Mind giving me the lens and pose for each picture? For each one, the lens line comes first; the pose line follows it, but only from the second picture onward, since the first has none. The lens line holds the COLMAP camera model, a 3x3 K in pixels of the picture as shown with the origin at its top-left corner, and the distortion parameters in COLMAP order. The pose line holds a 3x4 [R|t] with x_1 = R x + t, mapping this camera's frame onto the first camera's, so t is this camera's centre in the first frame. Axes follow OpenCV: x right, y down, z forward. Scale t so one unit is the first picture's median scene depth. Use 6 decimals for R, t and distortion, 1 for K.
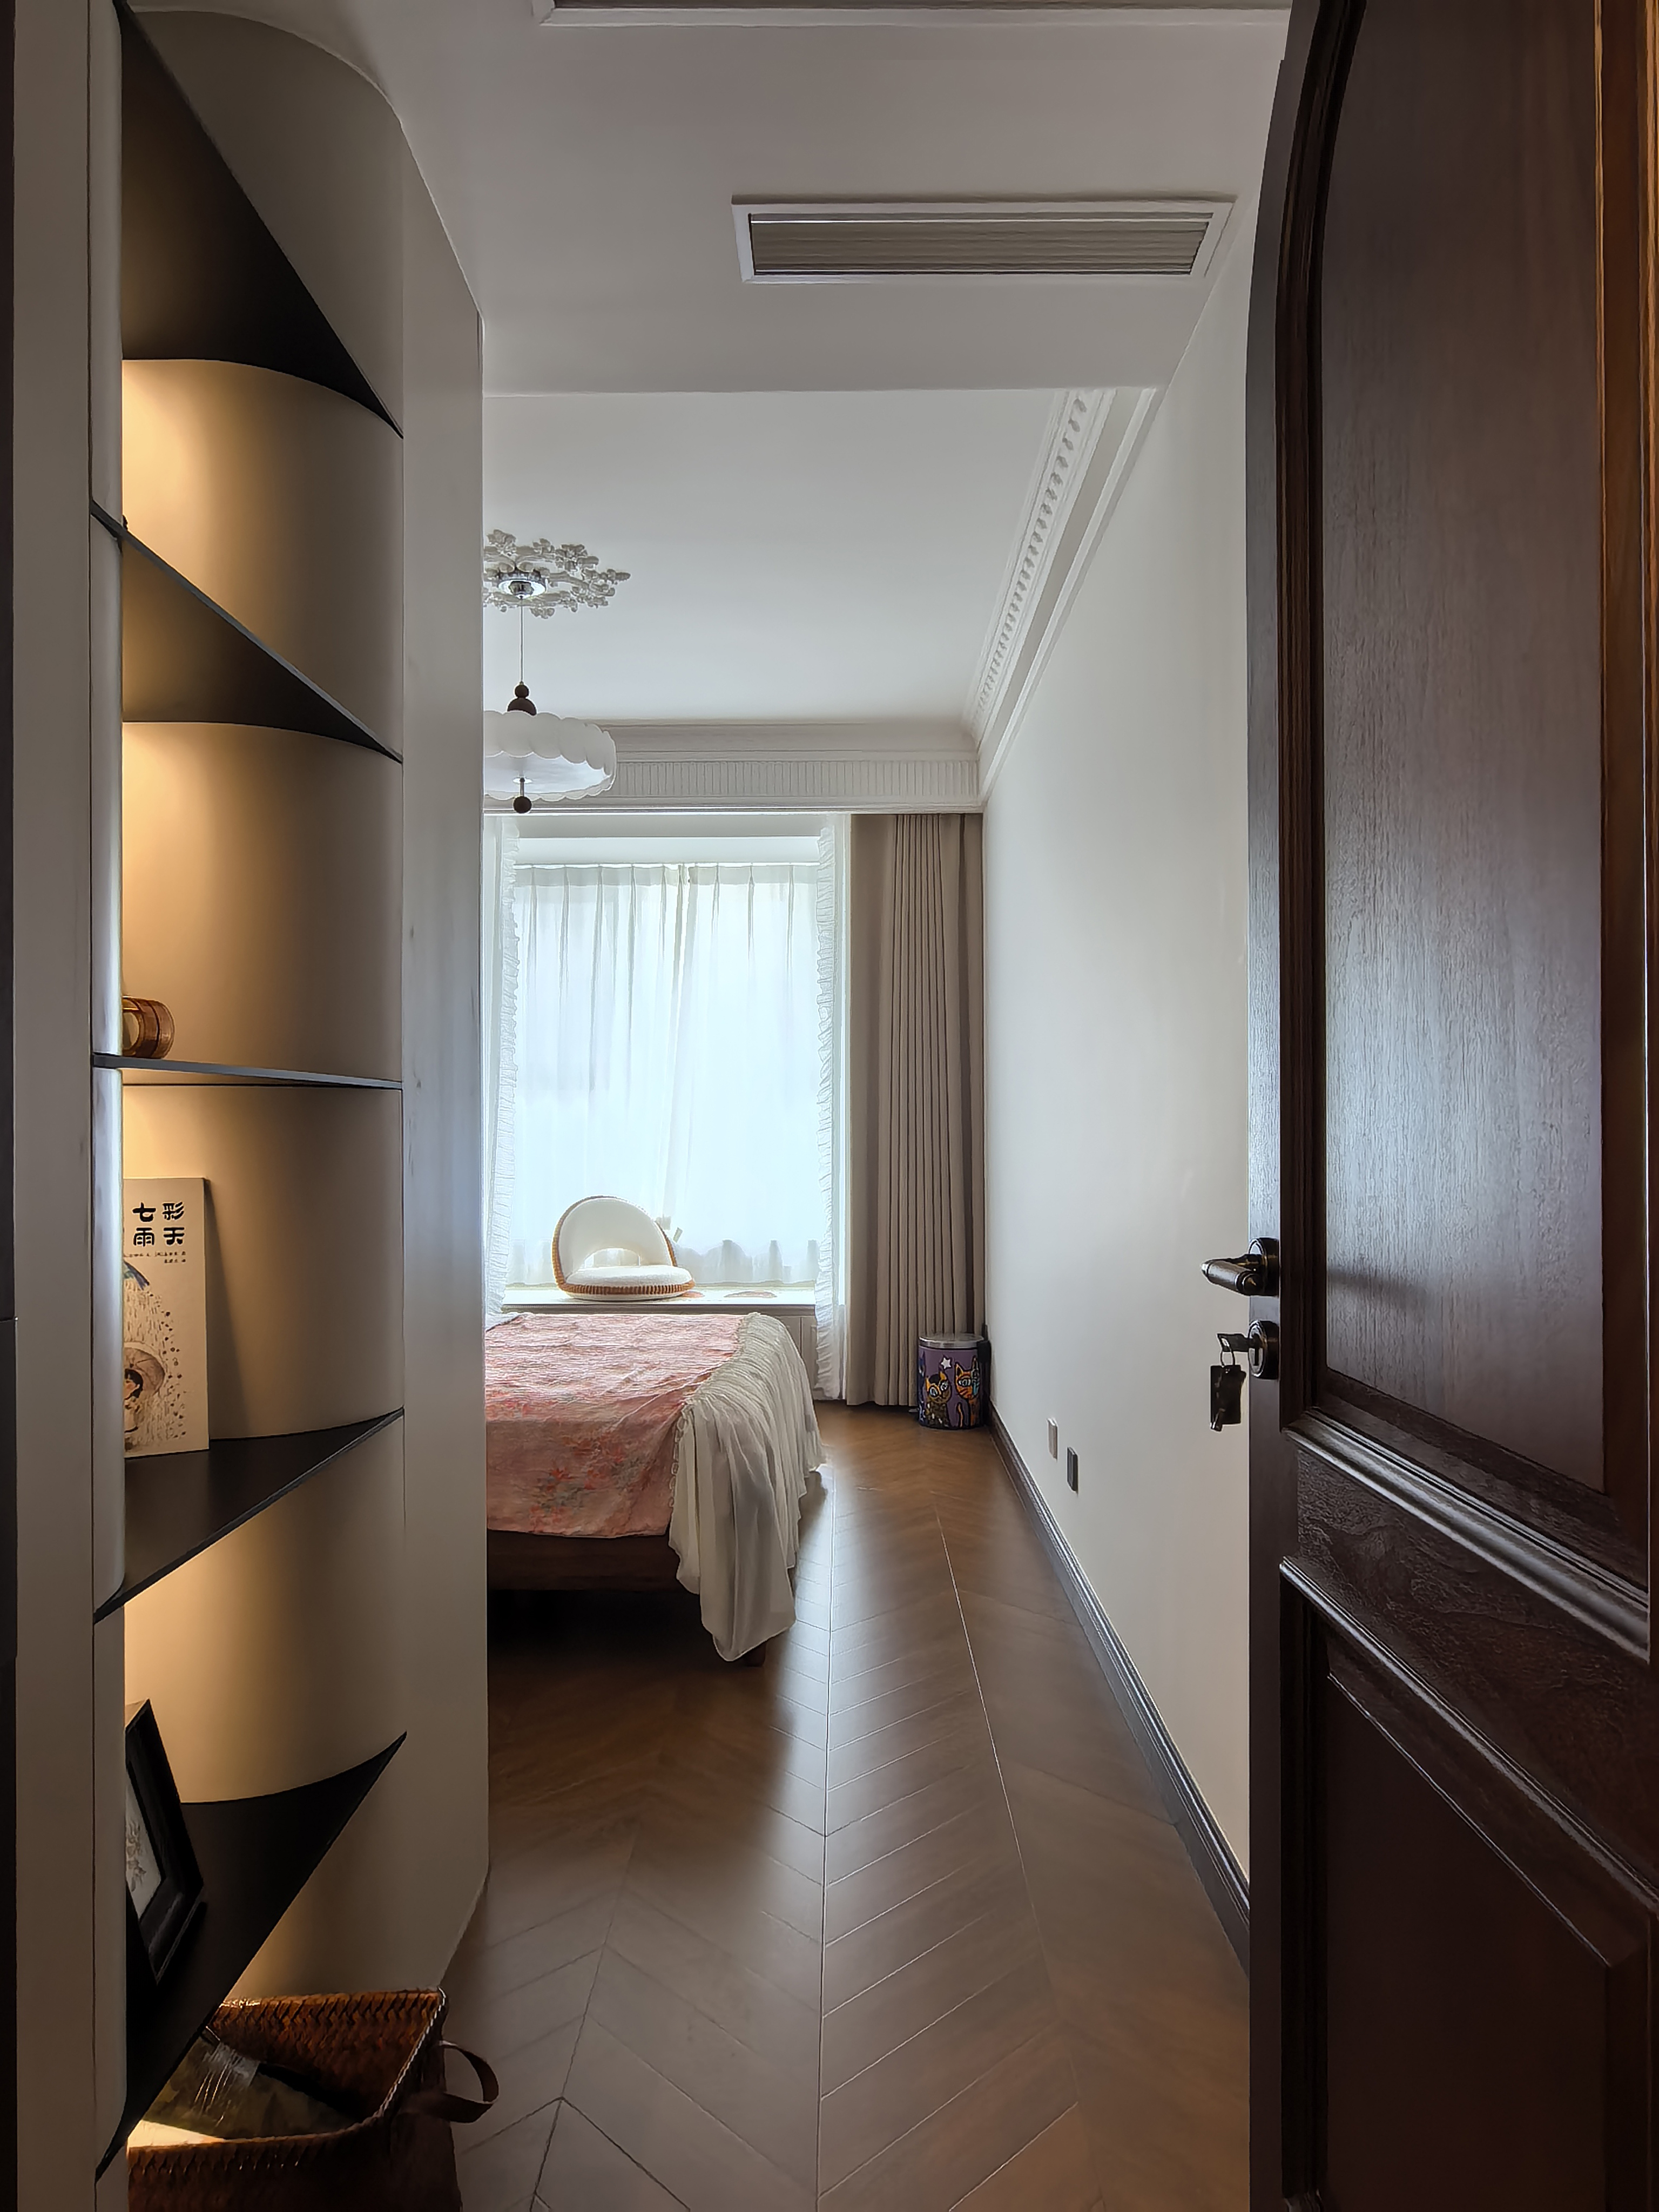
lens RADIAL K [[1359.4, 0, 840.1], [0, 1359.4, 1137.7], [0, 0, 1]] dist [0.002013, 0.001160]
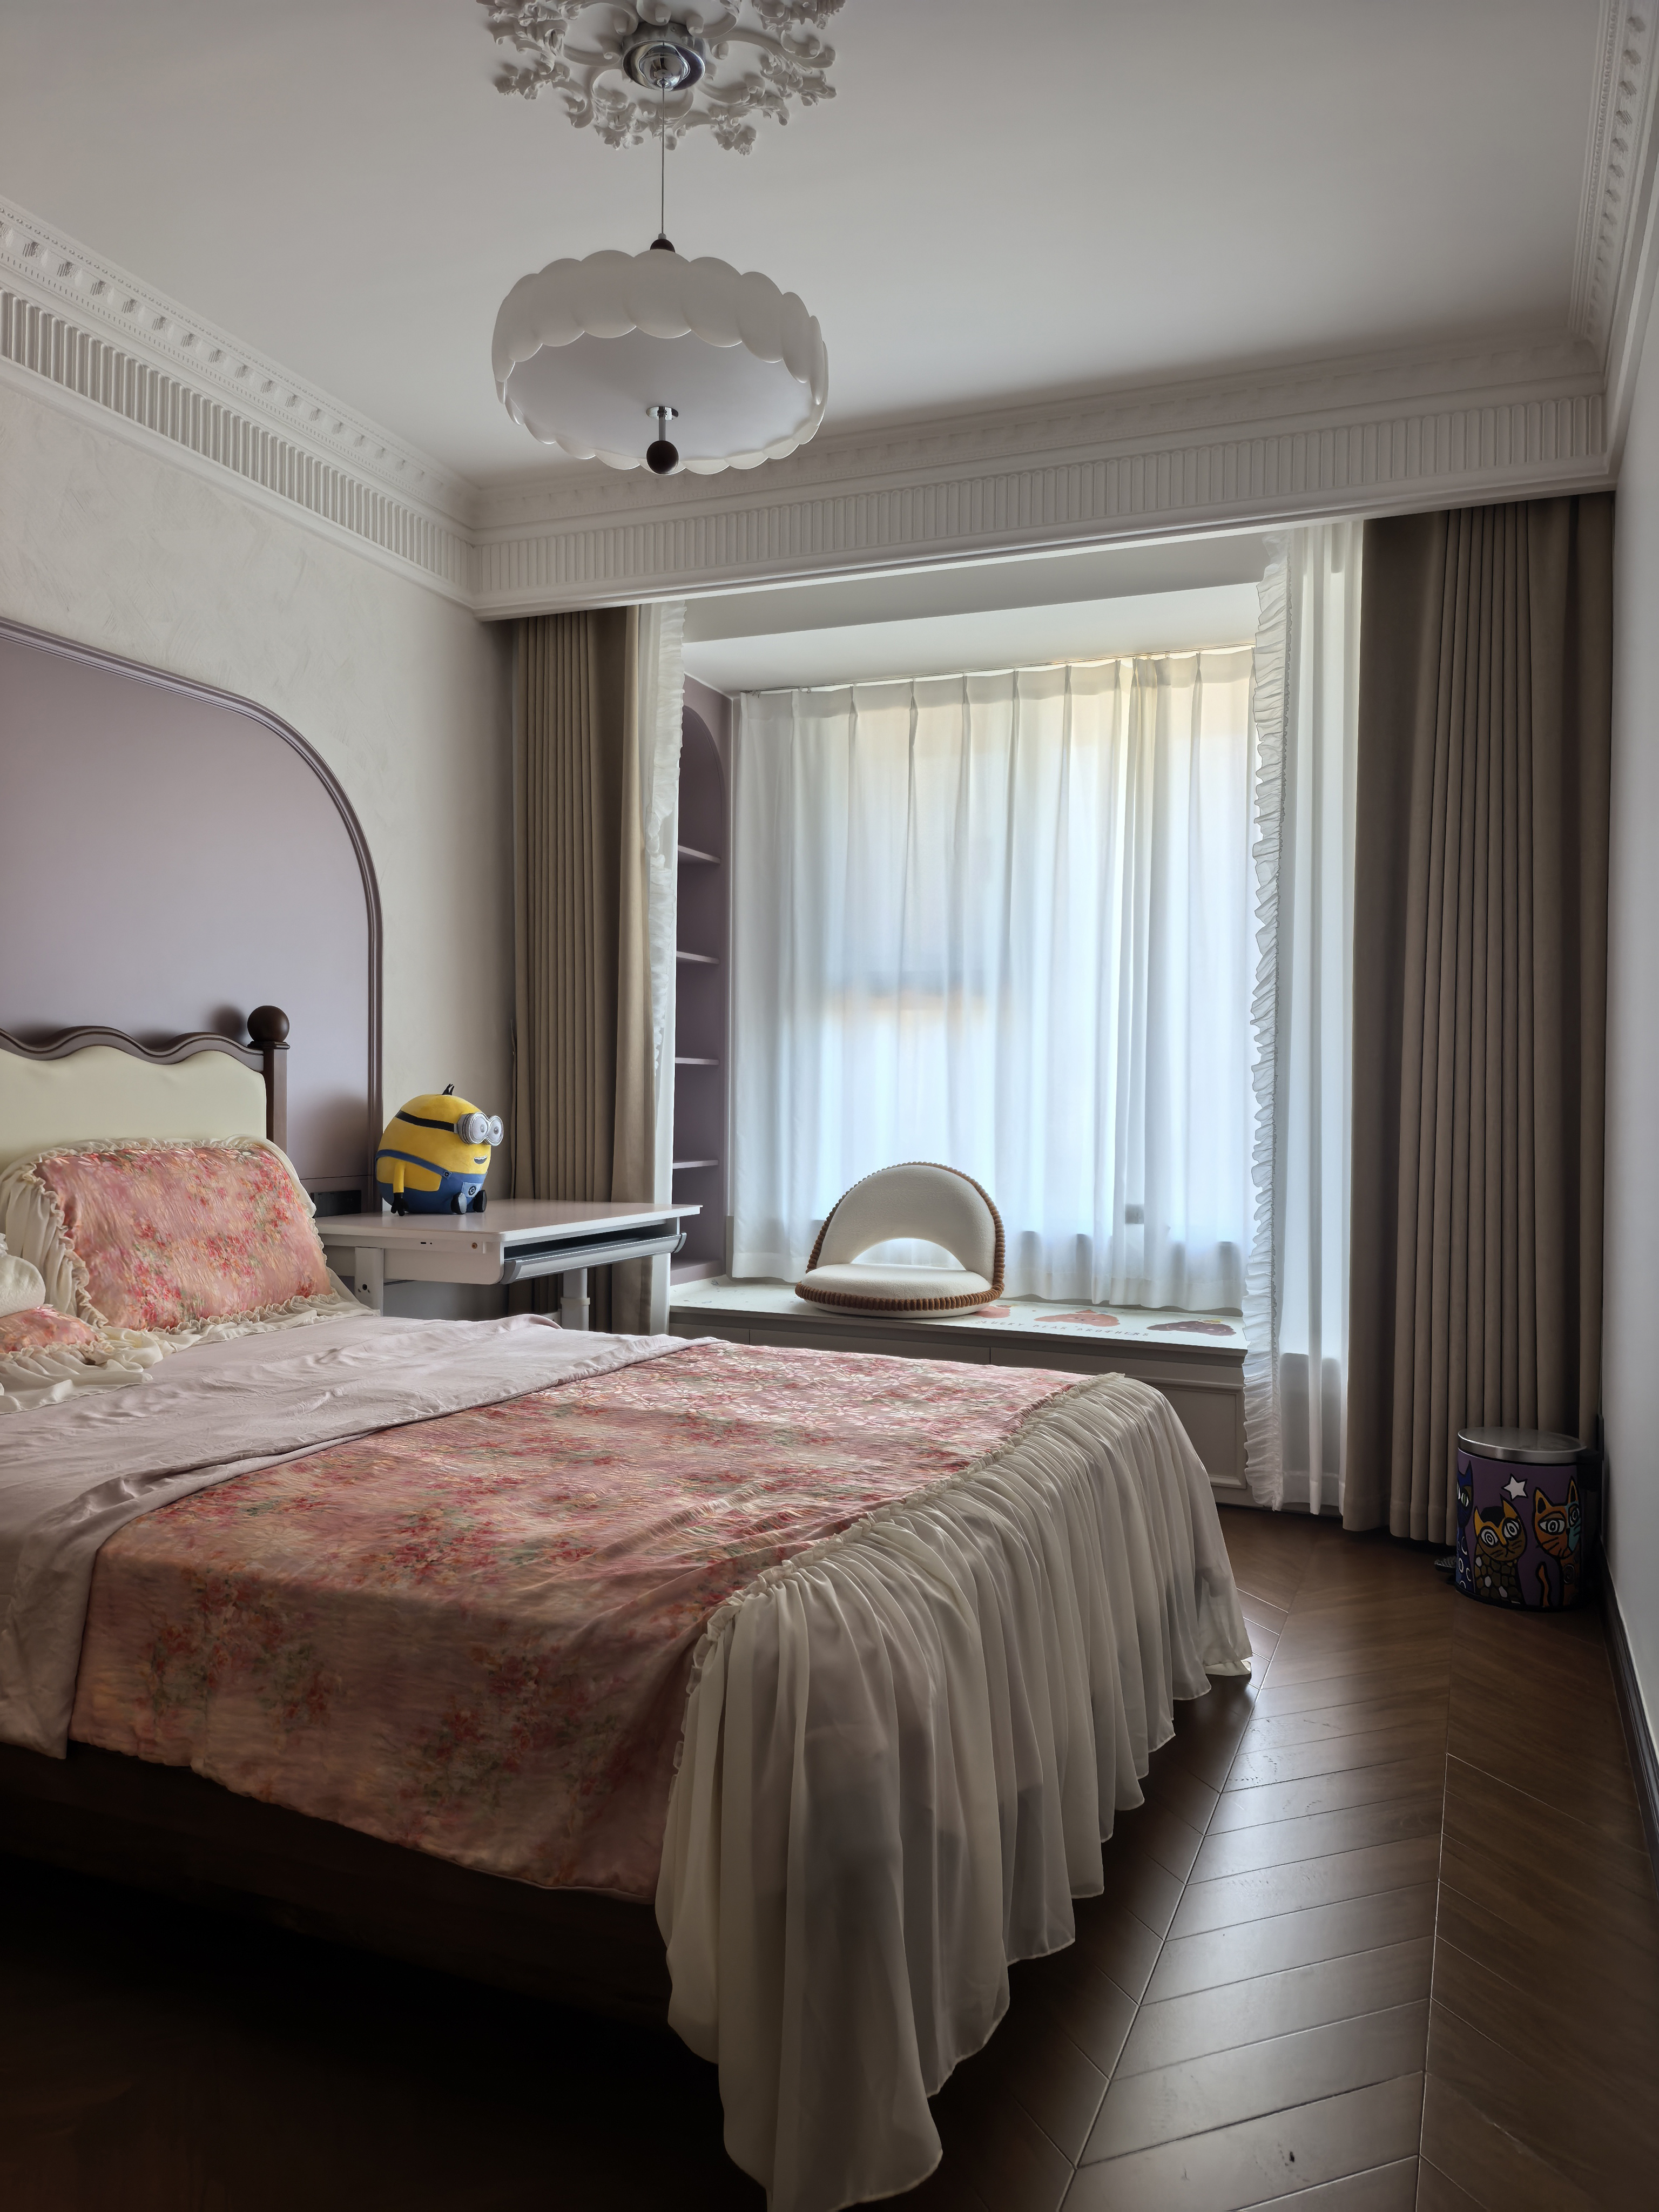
lens RADIAL K [[1693.2, 0, 787.6], [0, 1693.2, 1075.5], [0, 0, 1]] dist [0.013914, -0.001596]
pose [[0.925107, 0.009334, -0.379591, 0.087673], [-0.013397, 0.999878, -0.008063, 0.020790], [0.379469, 0.012544, 0.925119, 0.376764]]
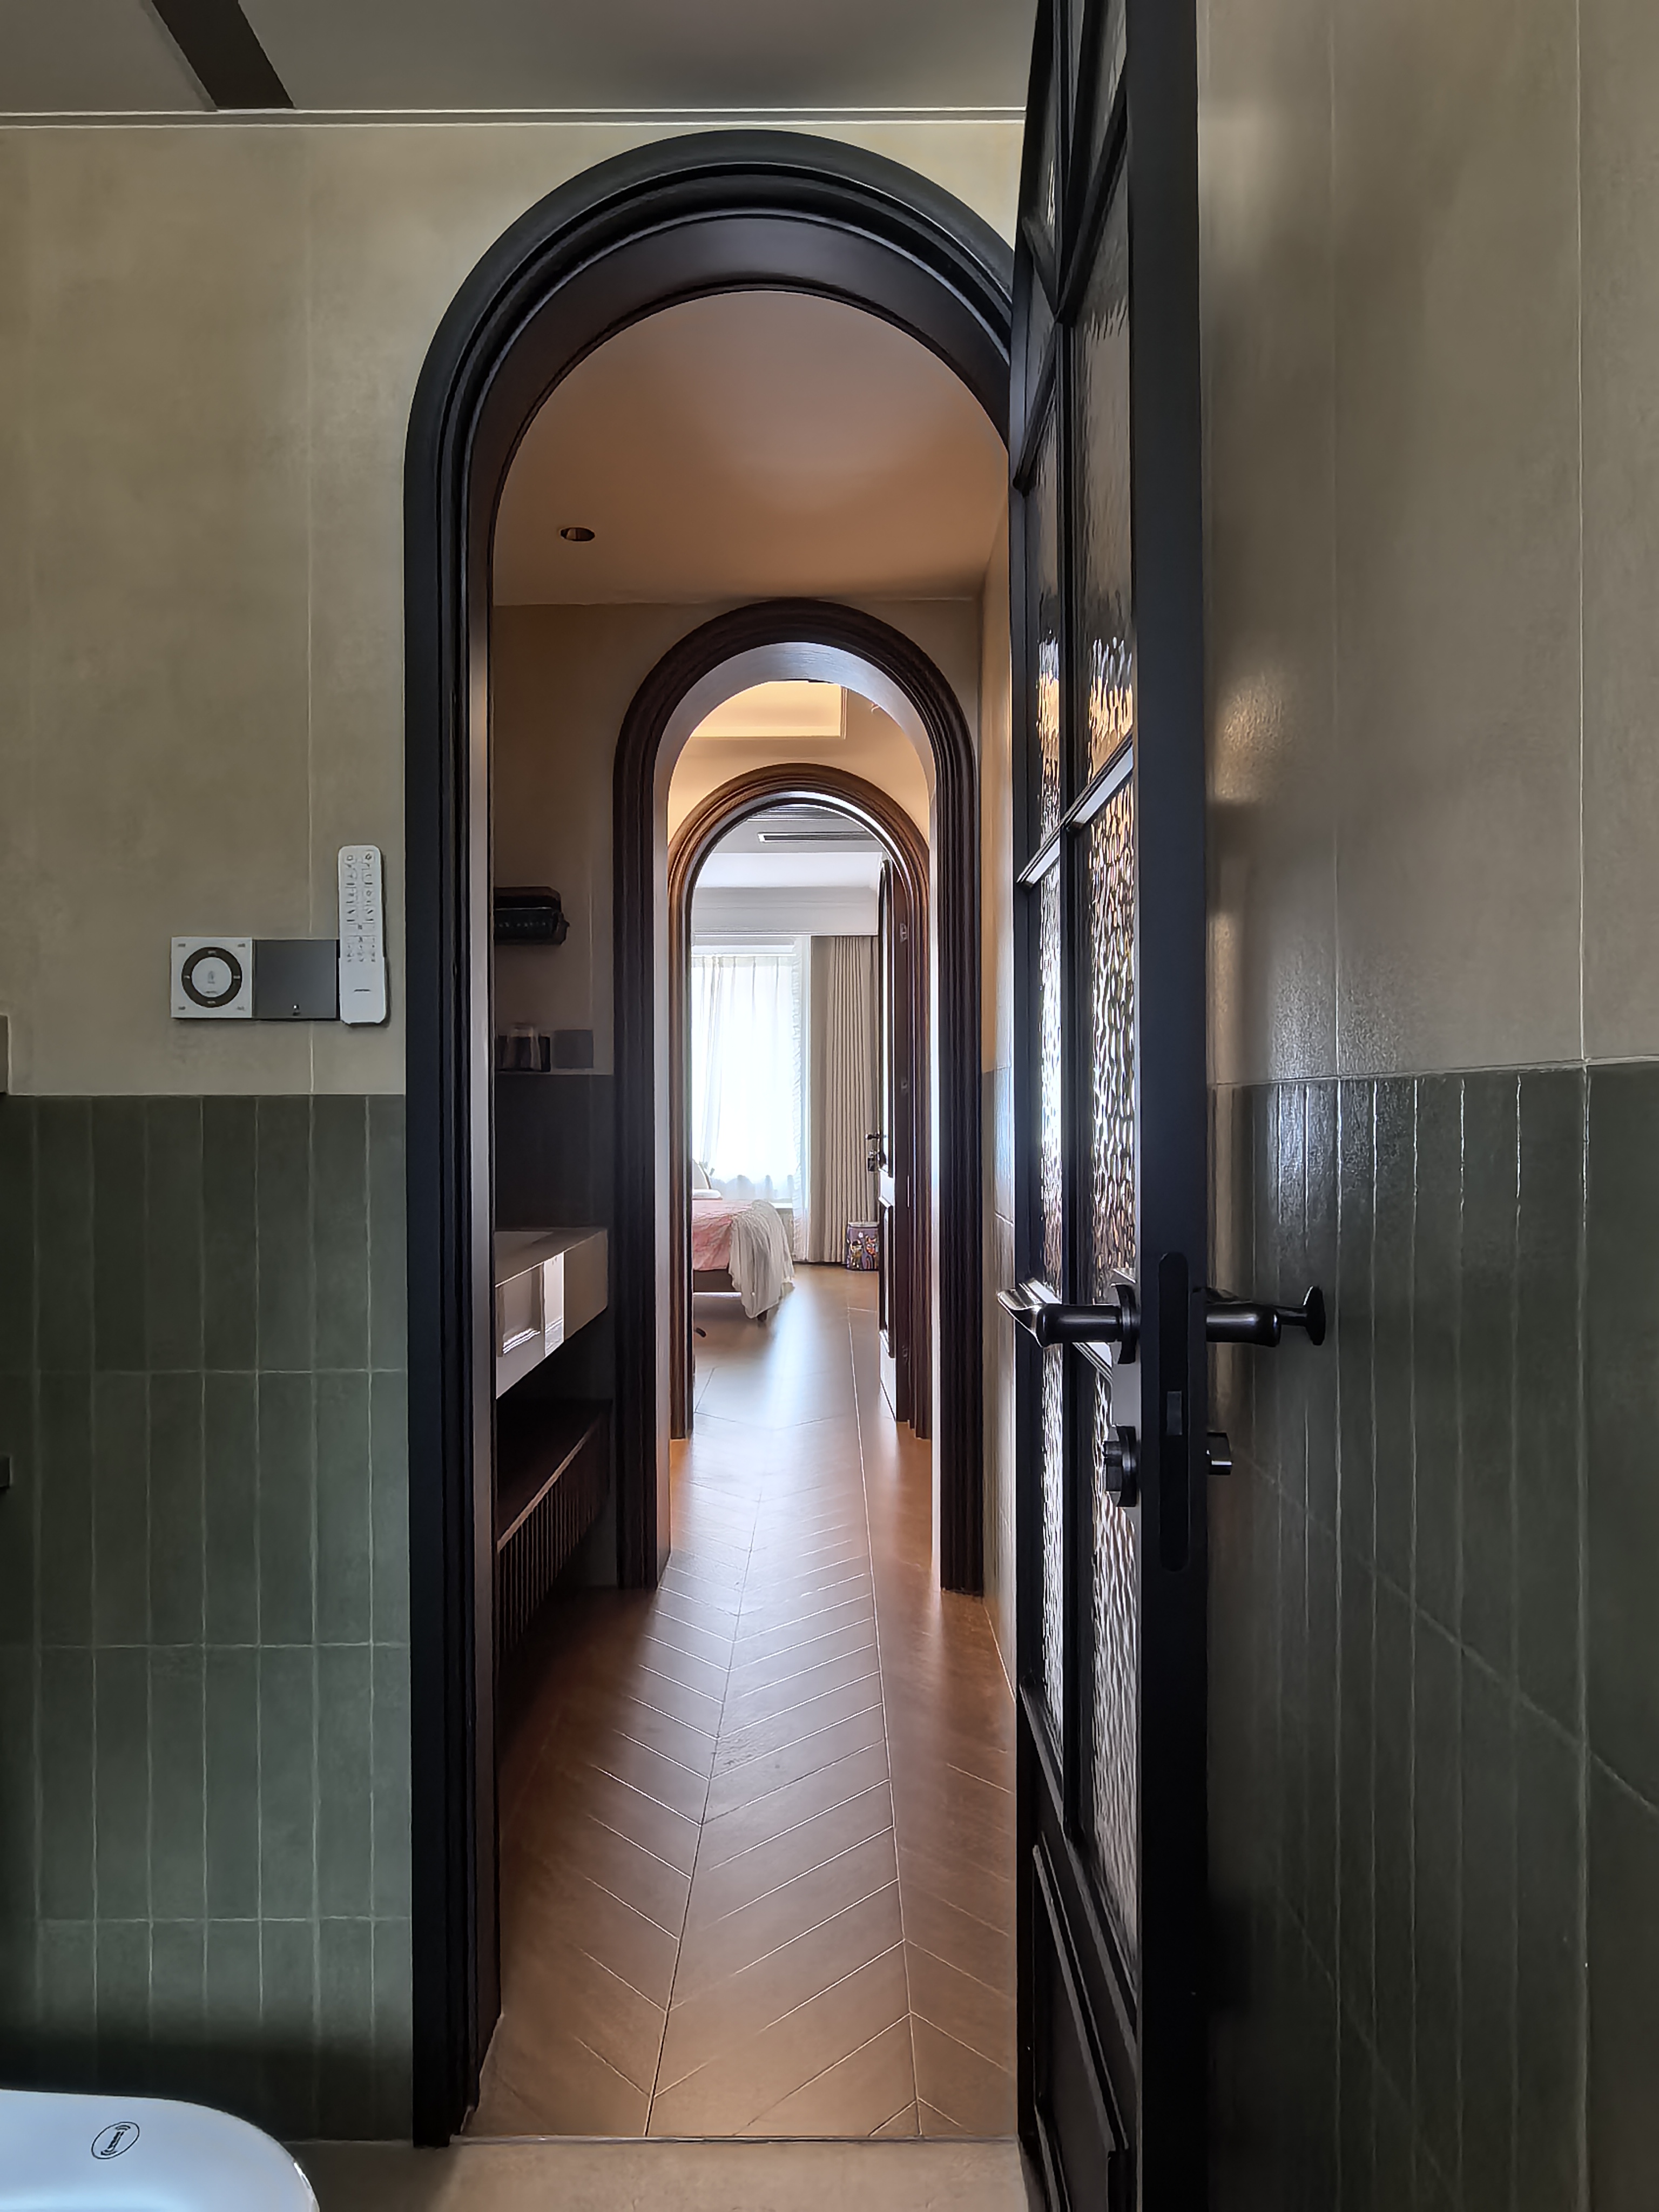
lens RADIAL K [[1359.4, 0, 840.1], [0, 1359.4, 1137.7], [0, 0, 1]] dist [0.002013, 0.001160]
pose [[0.999969, -0.001126, 0.007845, 0.046894], [0.001022, 0.999912, 0.013233, 0.010591], [-0.007860, -0.013225, 0.999882, -1.150224]]
